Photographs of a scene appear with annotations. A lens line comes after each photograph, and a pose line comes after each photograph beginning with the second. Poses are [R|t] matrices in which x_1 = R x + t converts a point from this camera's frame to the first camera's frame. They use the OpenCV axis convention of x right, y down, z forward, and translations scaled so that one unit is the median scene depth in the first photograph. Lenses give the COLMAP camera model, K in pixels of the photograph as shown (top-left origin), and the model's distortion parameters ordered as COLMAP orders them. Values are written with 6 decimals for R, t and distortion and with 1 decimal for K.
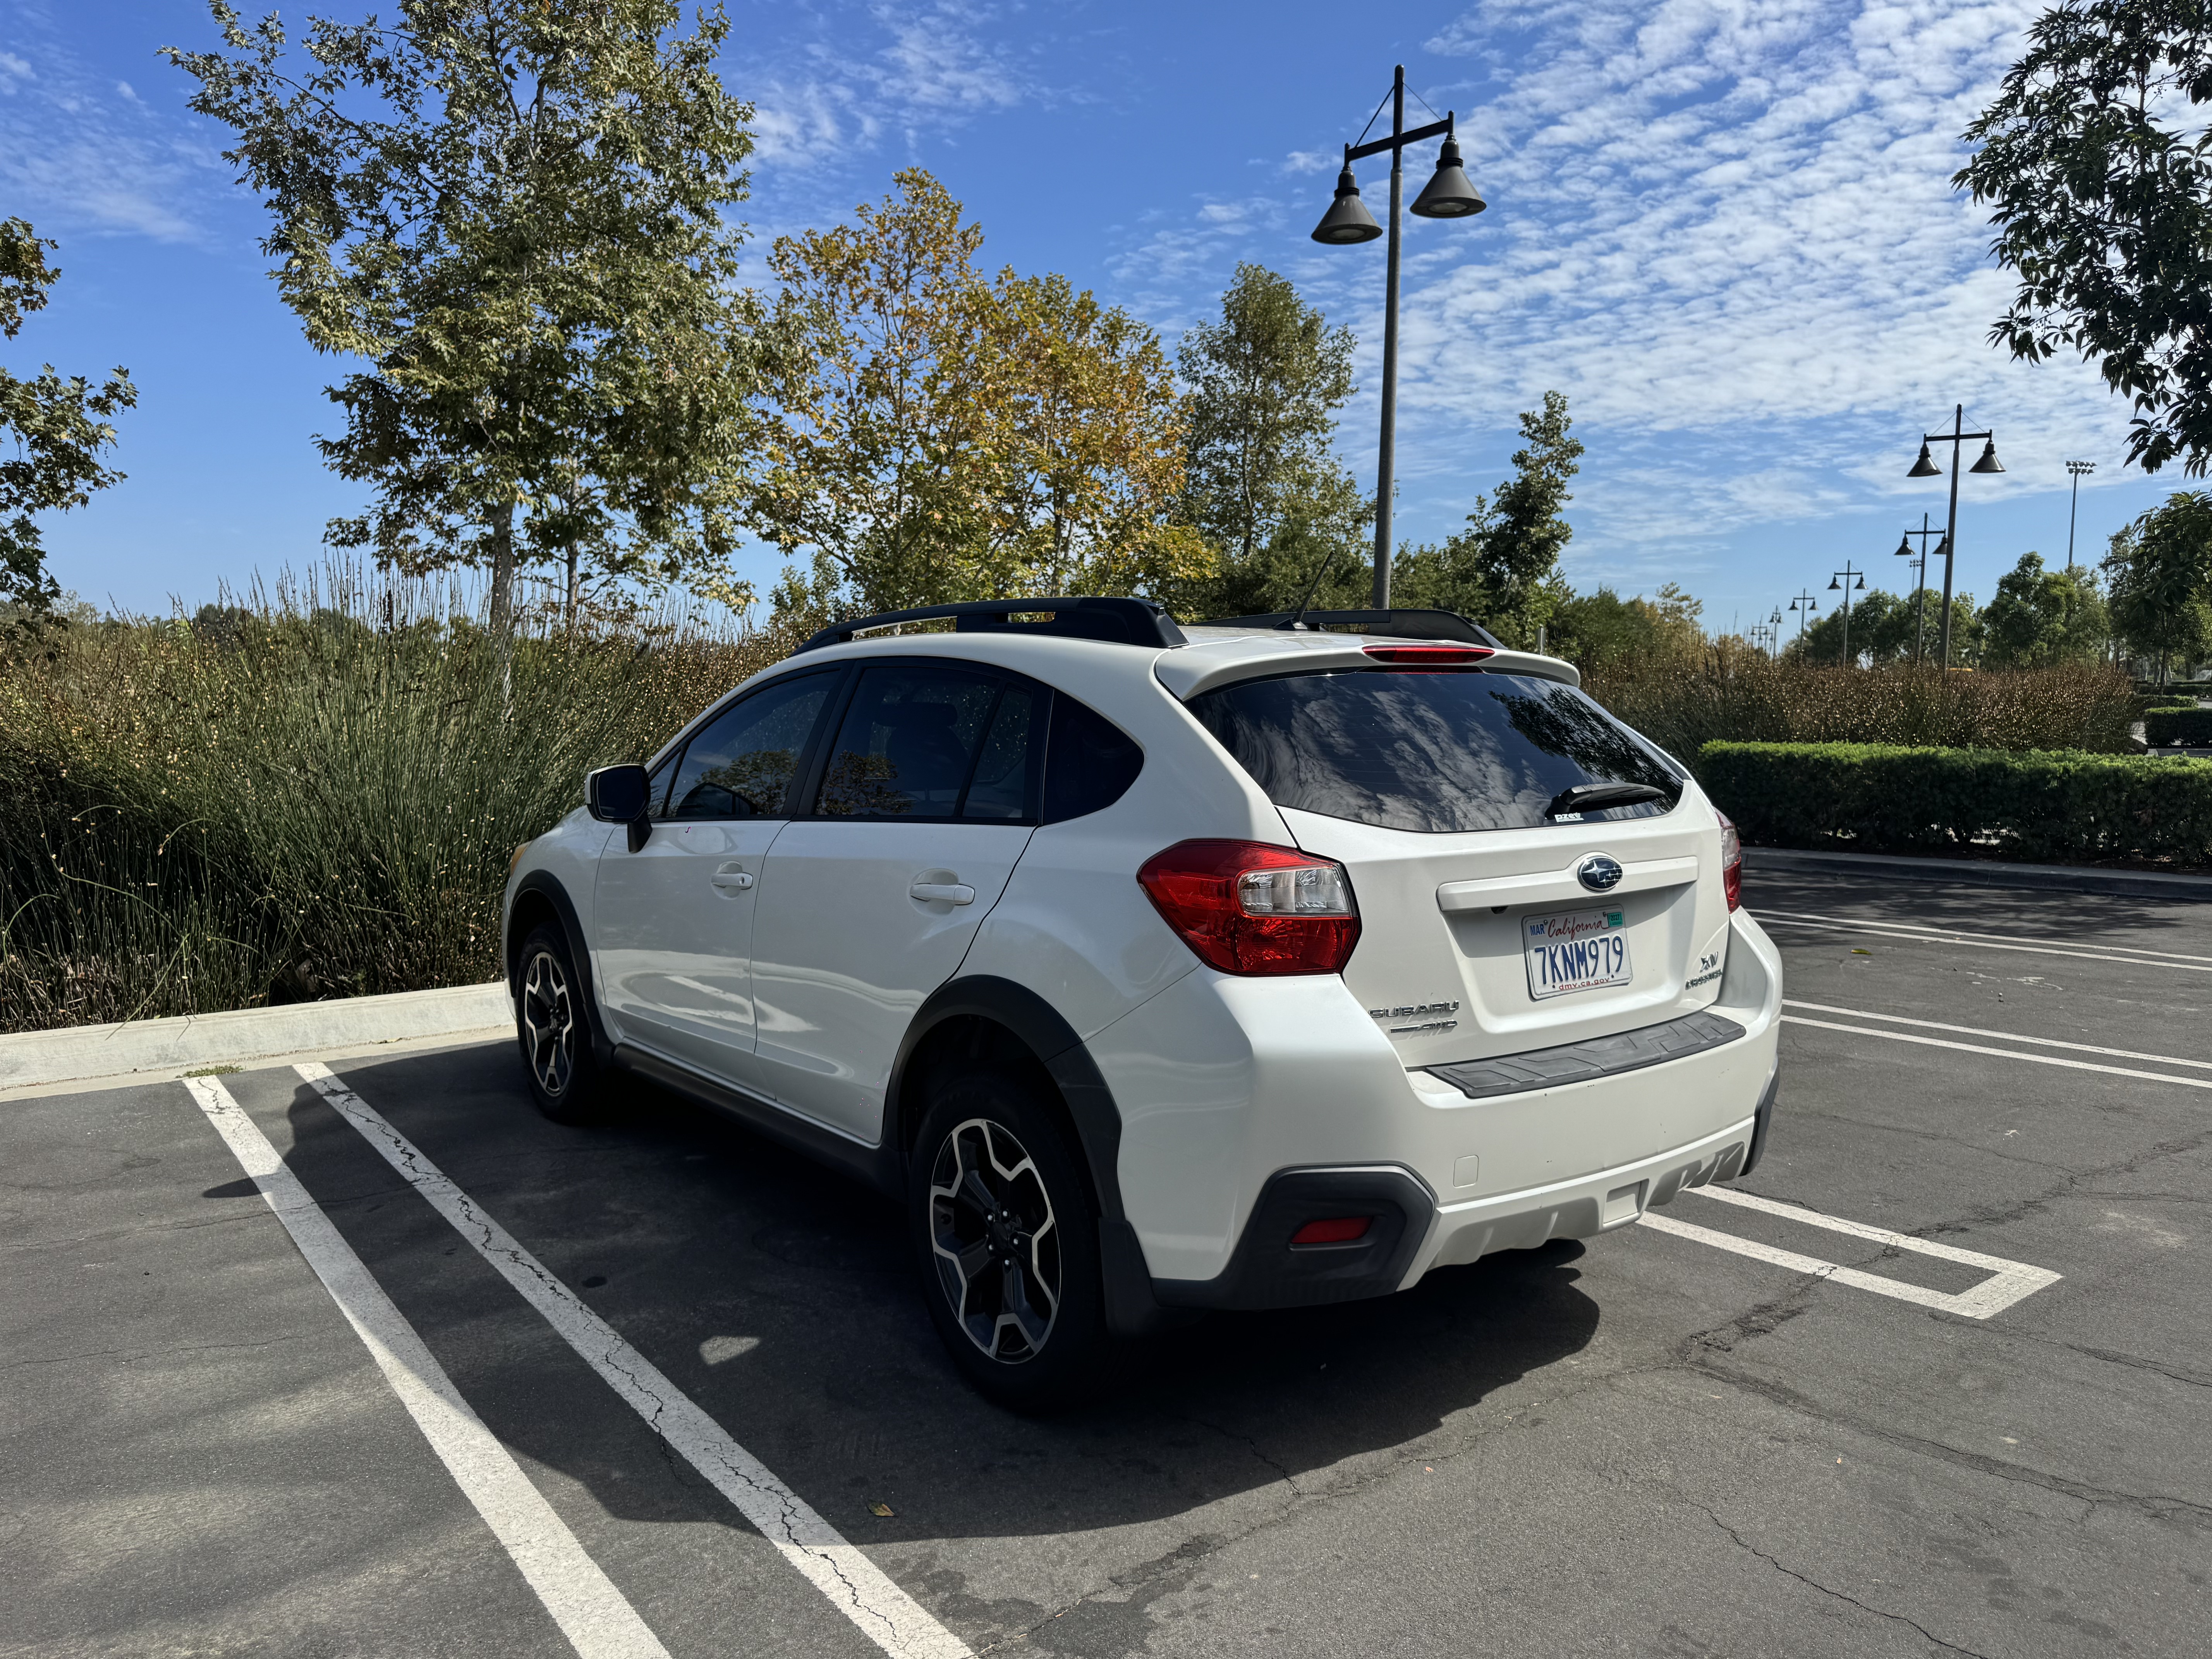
lens RADIAL K [[1563.8, 0, 1120.9], [0, 1563.8, 835.9], [0, 0, 1]] dist [0.007147, 0.000326]
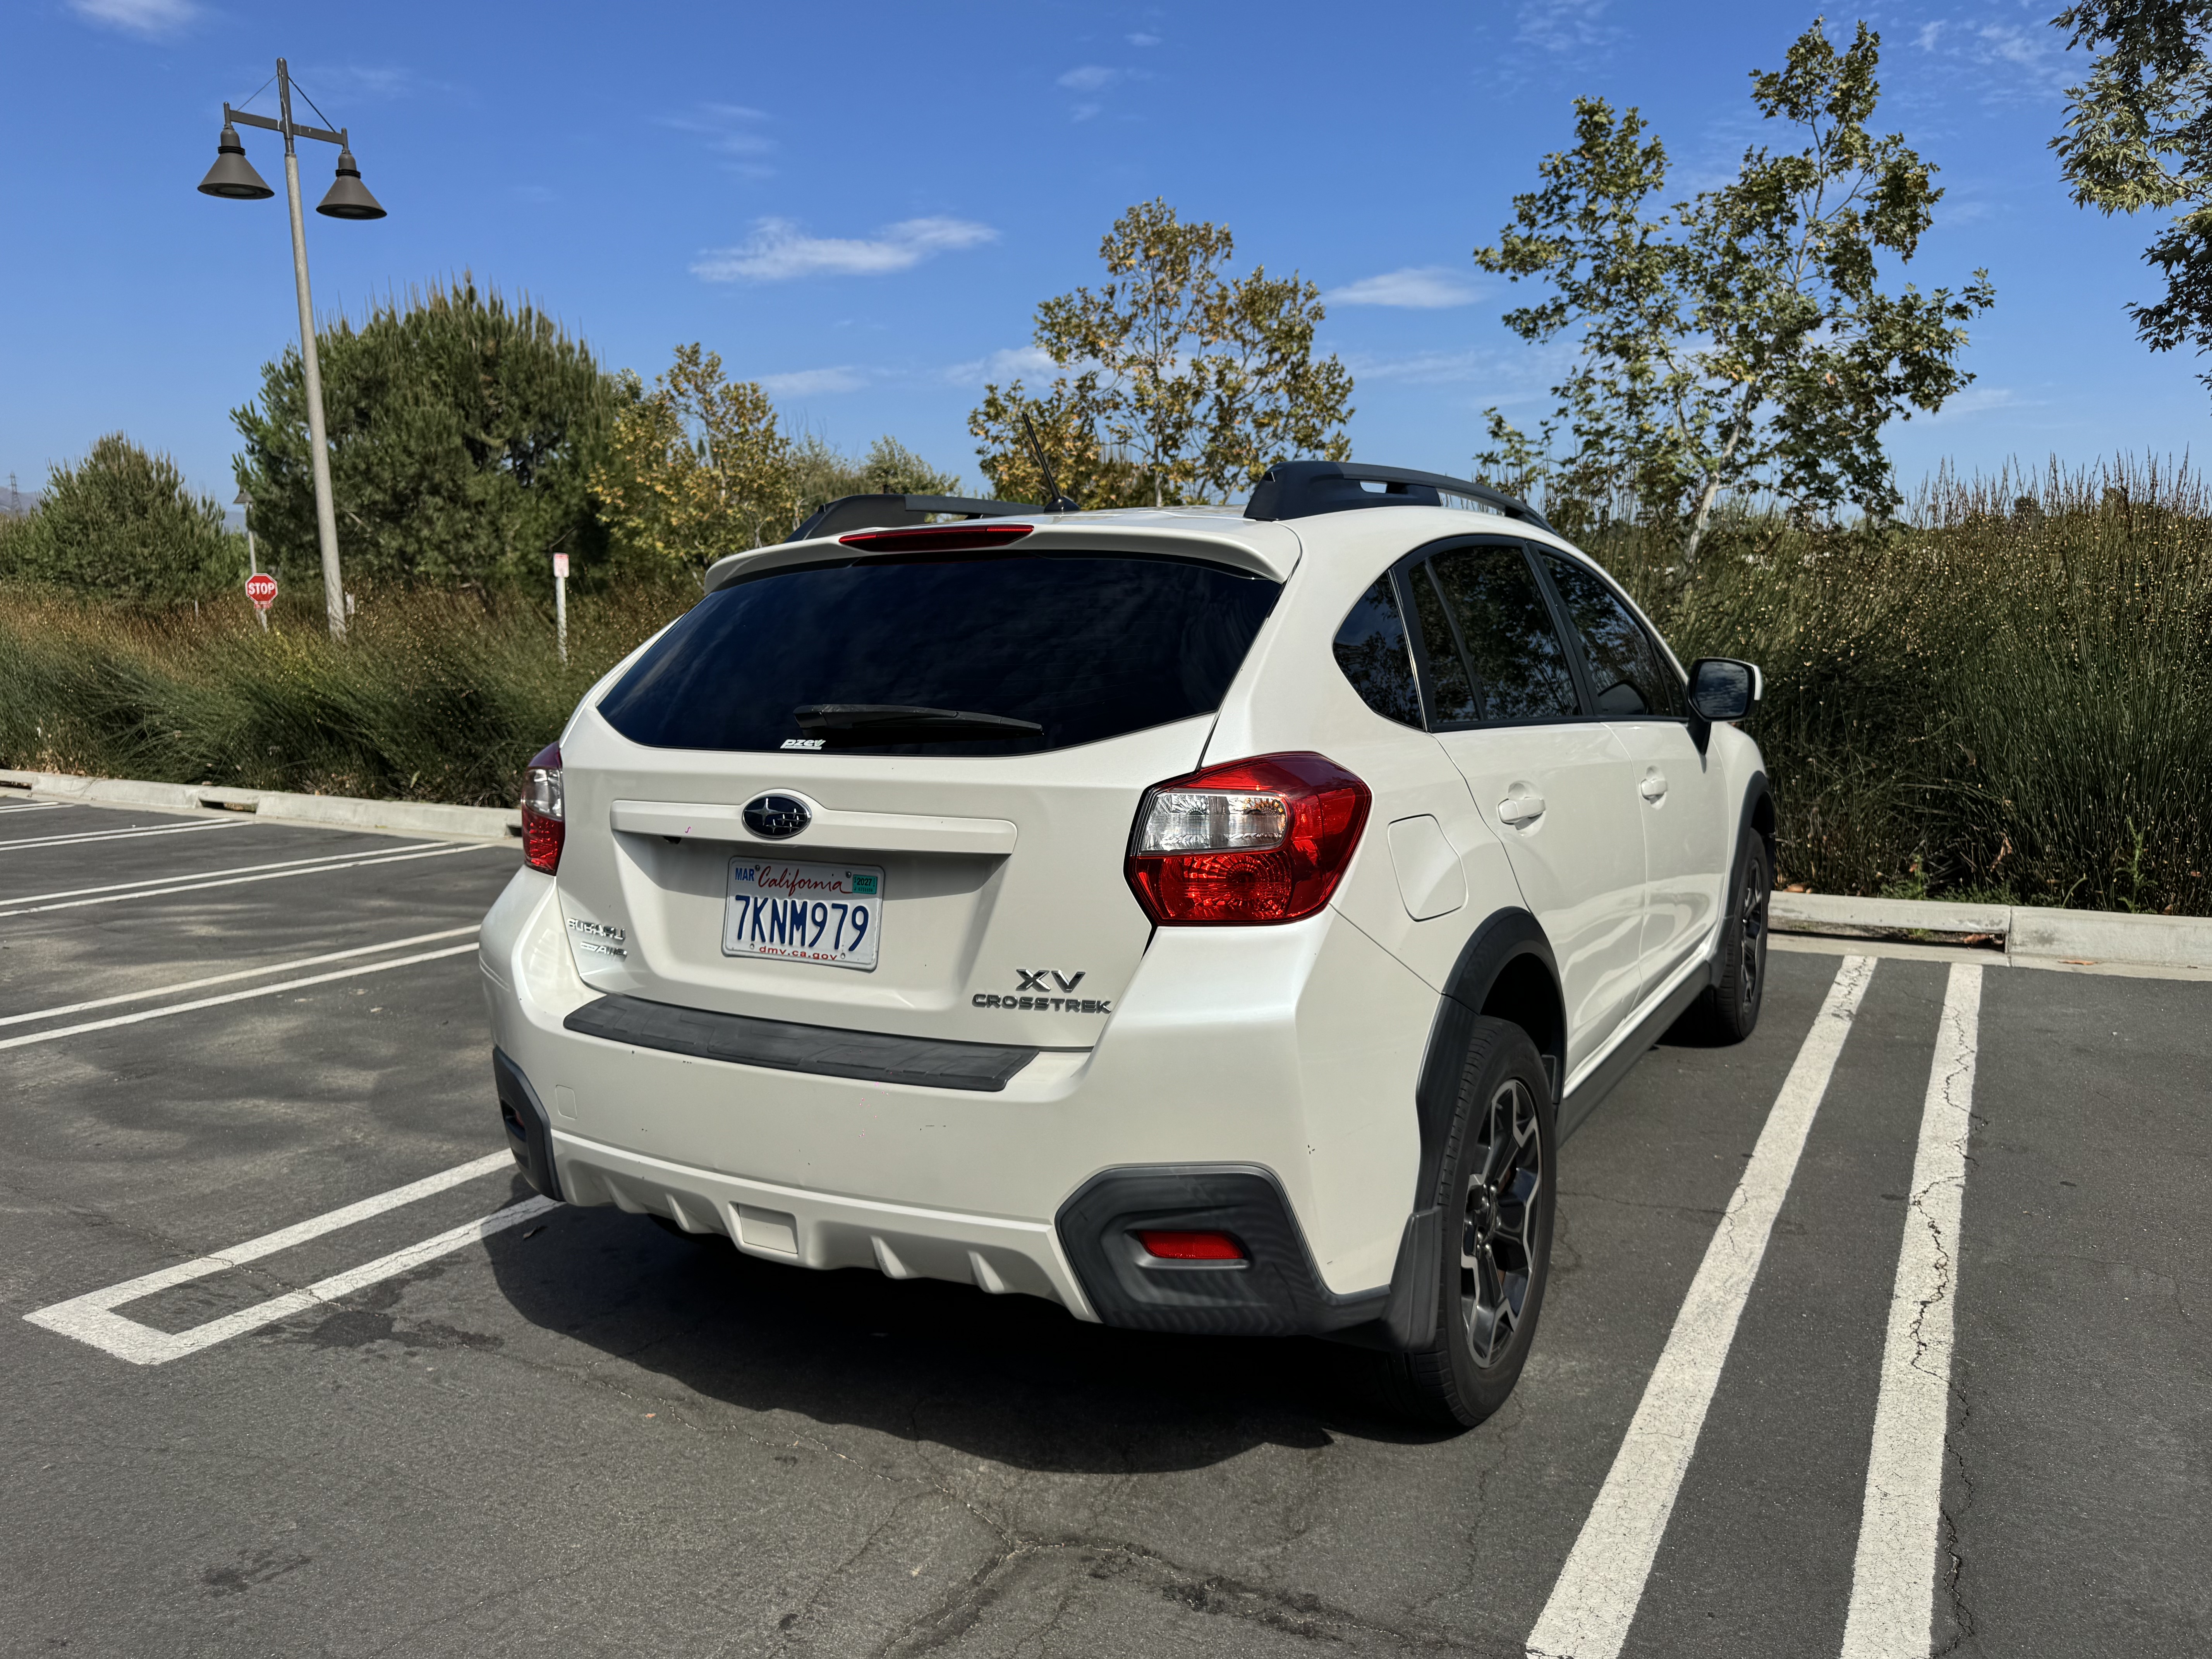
lens RADIAL K [[1577.5, 0, 1114.4], [0, 1577.5, 836.1], [0, 0, 1]] dist [0.033729, -0.053465]
pose [[0.382868, 0.114992, -0.916618, 0.860313], [-0.058198, 0.993254, 0.100297, -0.043570], [0.921968, 0.014945, 0.386977, 0.661155]]
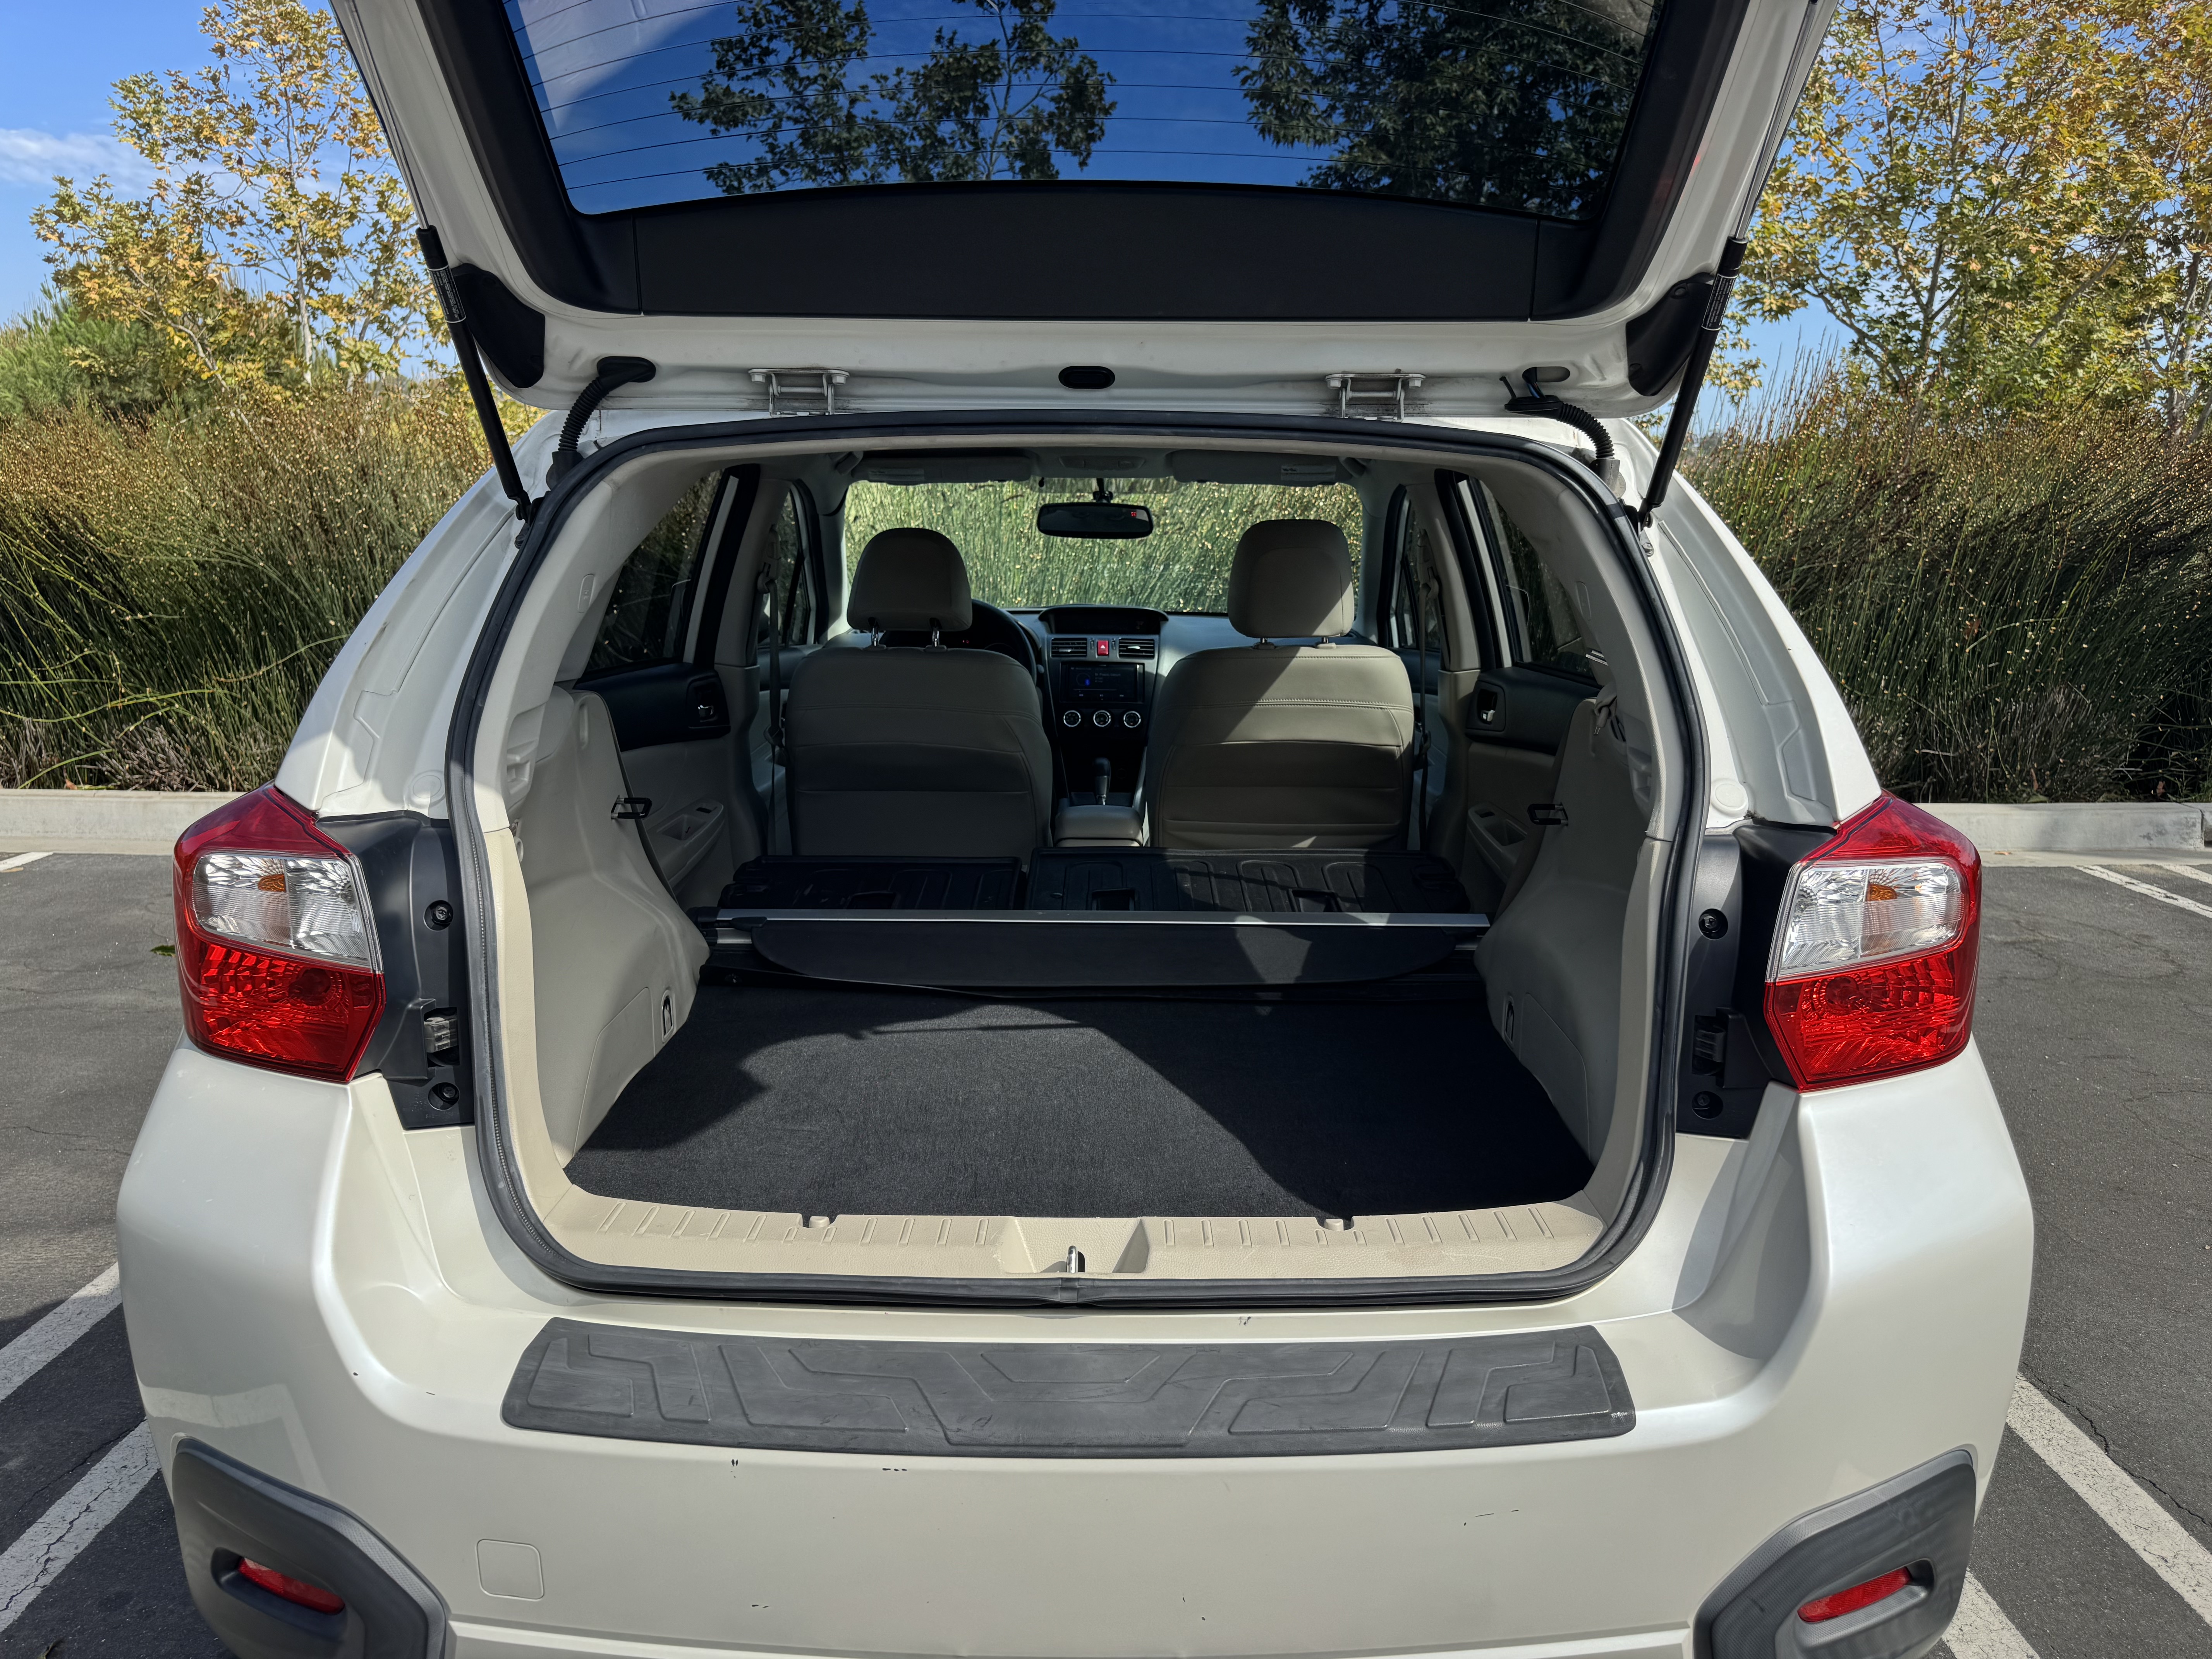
lens RADIAL K [[1570.7, 0, 1111.9], [0, 1570.7, 840.3], [0, 0, 1]] dist [0.037538, -0.054974]
pose [[0.791799, 0.138699, -0.594825, 0.426174], [-0.062648, 0.987181, 0.146793, -0.049820], [0.607560, -0.078966, 0.790338, 0.540330]]
